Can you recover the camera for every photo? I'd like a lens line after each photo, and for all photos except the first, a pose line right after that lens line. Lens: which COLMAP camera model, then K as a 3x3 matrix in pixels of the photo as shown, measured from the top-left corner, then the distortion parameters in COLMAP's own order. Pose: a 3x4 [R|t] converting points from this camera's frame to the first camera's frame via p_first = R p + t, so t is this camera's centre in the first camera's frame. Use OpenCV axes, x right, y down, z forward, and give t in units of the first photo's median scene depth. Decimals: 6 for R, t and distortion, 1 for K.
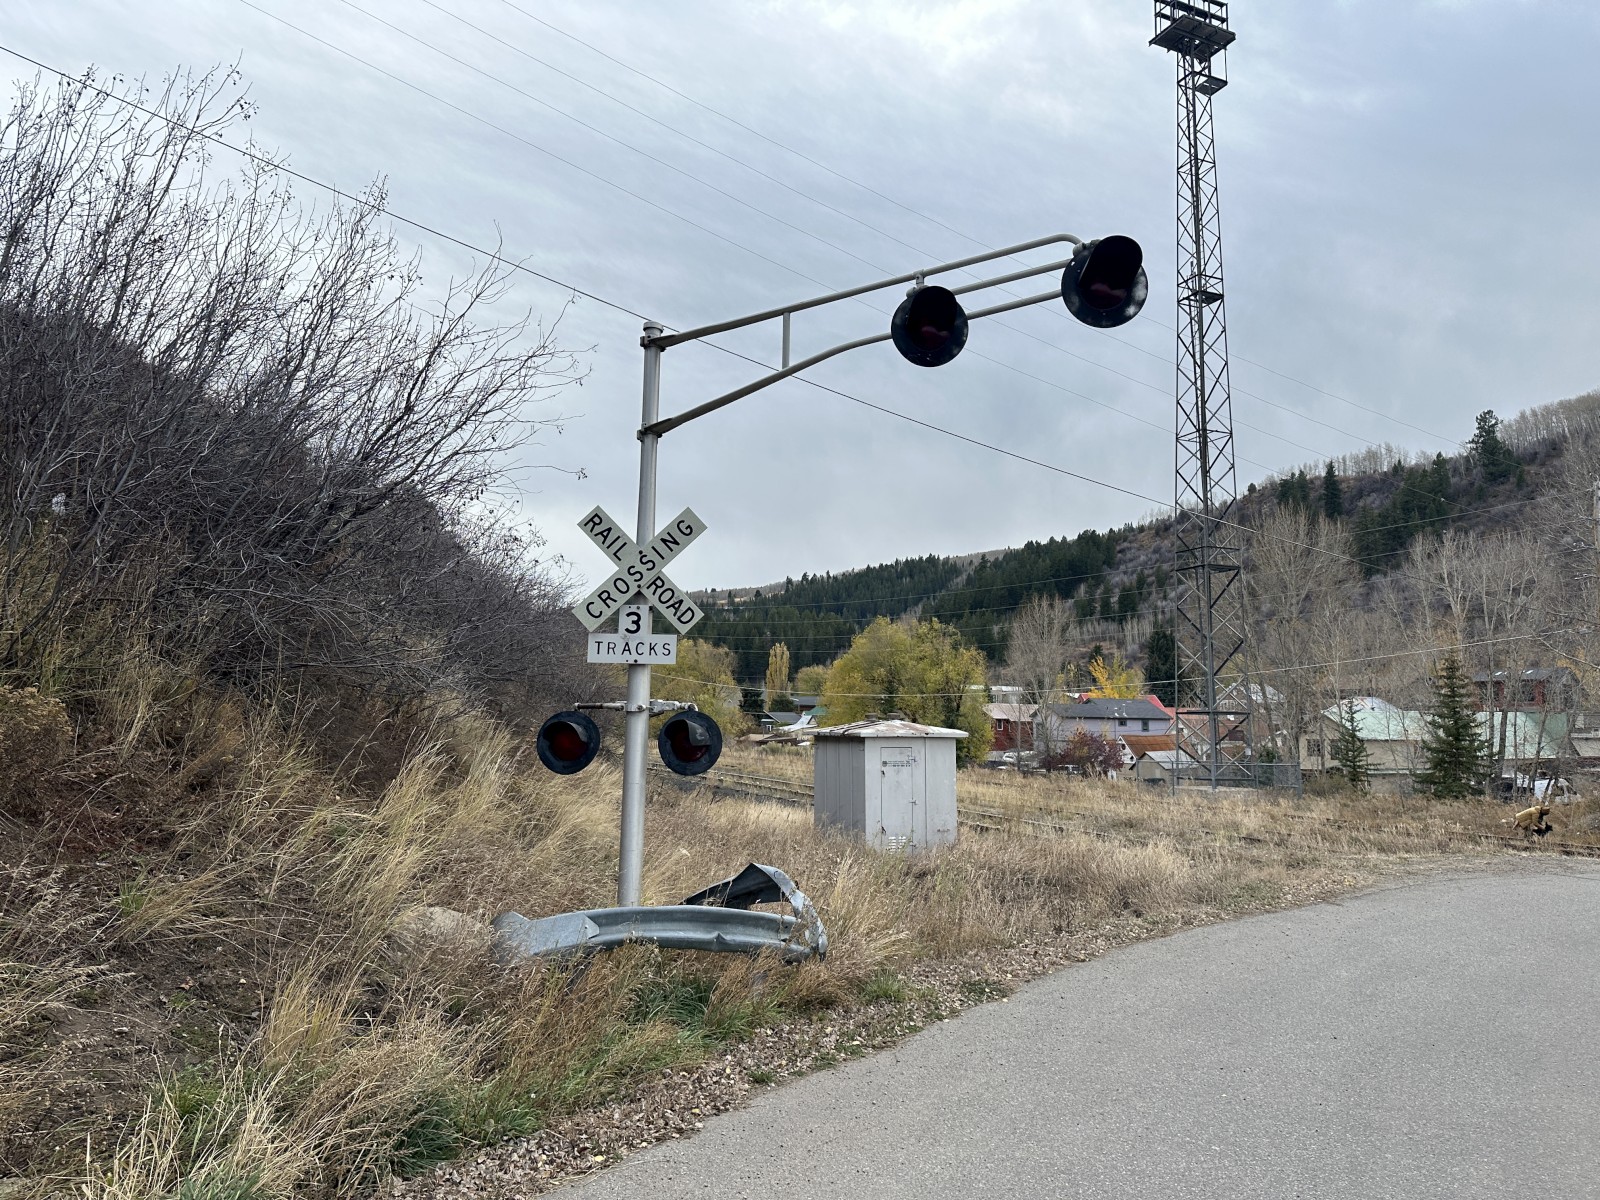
lens RADIAL K [[1070.2, 0, 800.0], [0, 1070.2, 600.0], [0, 0, 1]] dist [0.007090, -0.001031]
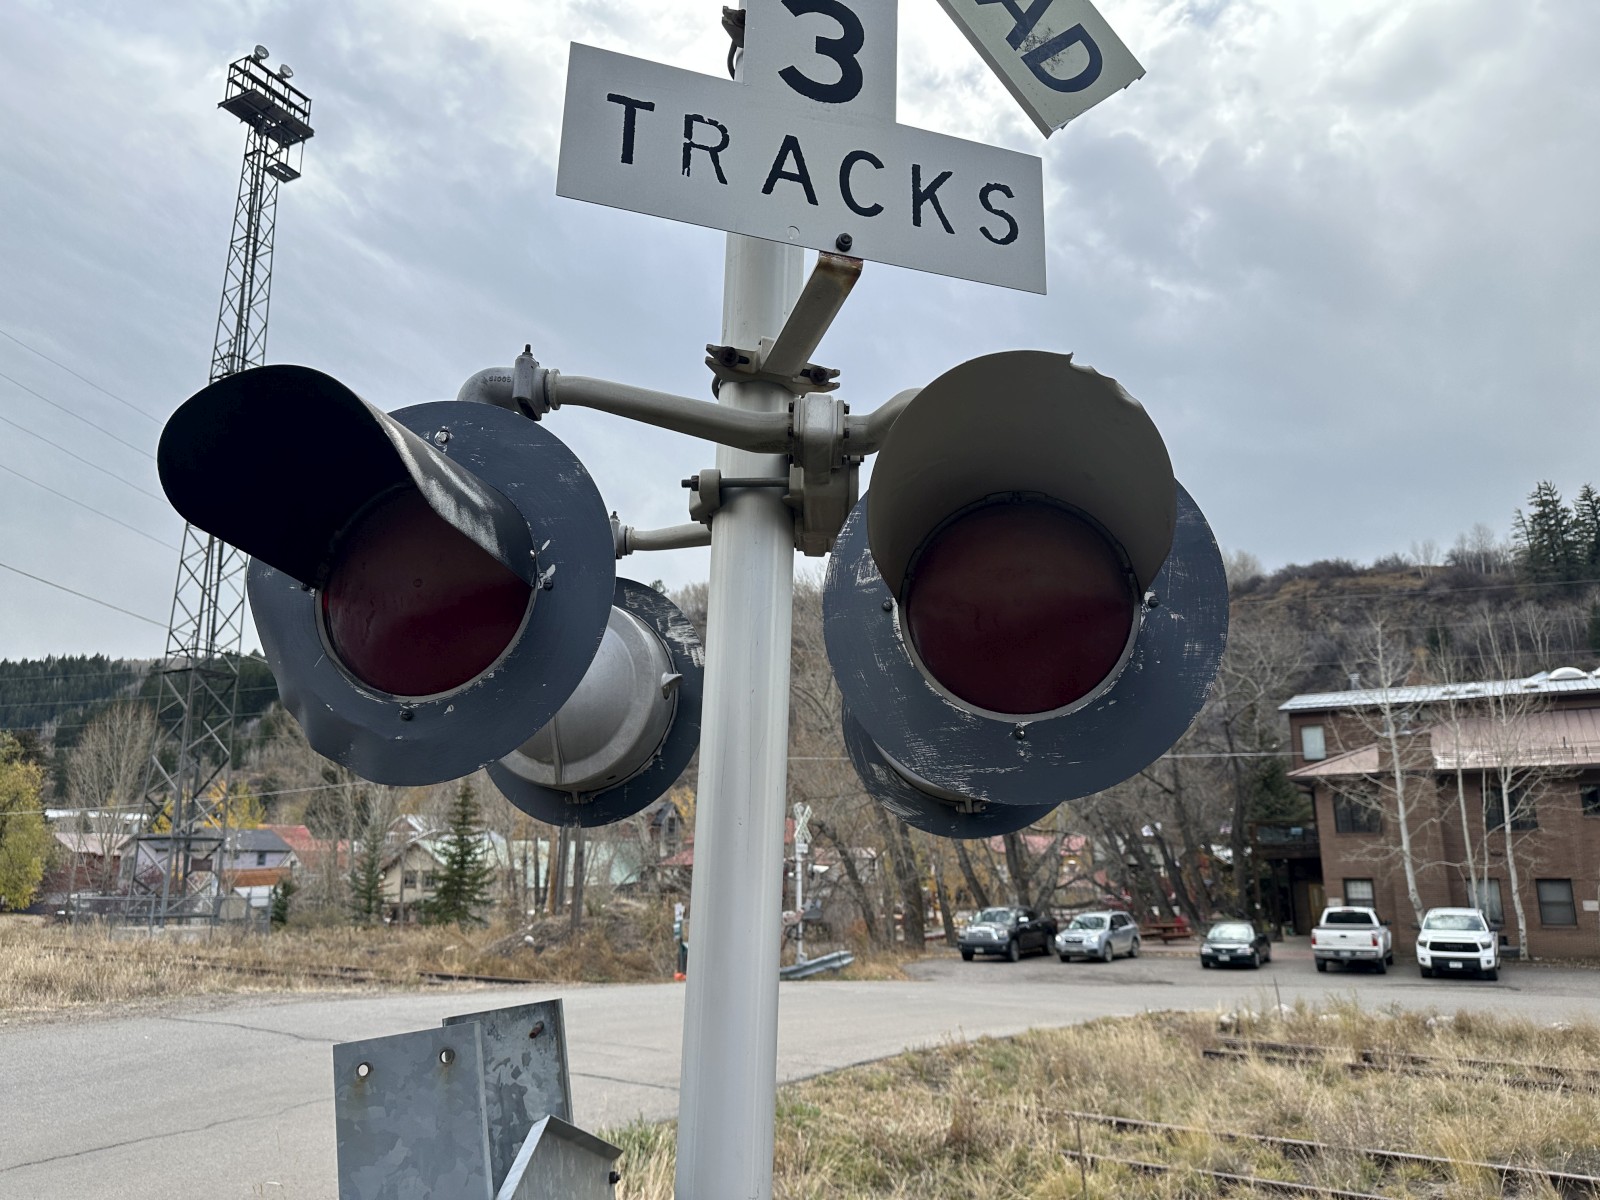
lens RADIAL K [[1070.2, 0, 800.0], [0, 1070.2, 600.0], [0, 0, 1]] dist [0.007090, -0.001031]
pose [[0.781858, 0.137669, 0.608067, 0.214431], [-0.062871, 0.987754, -0.142792, 0.005584], [-0.620278, 0.073413, 0.780939, -0.005933]]
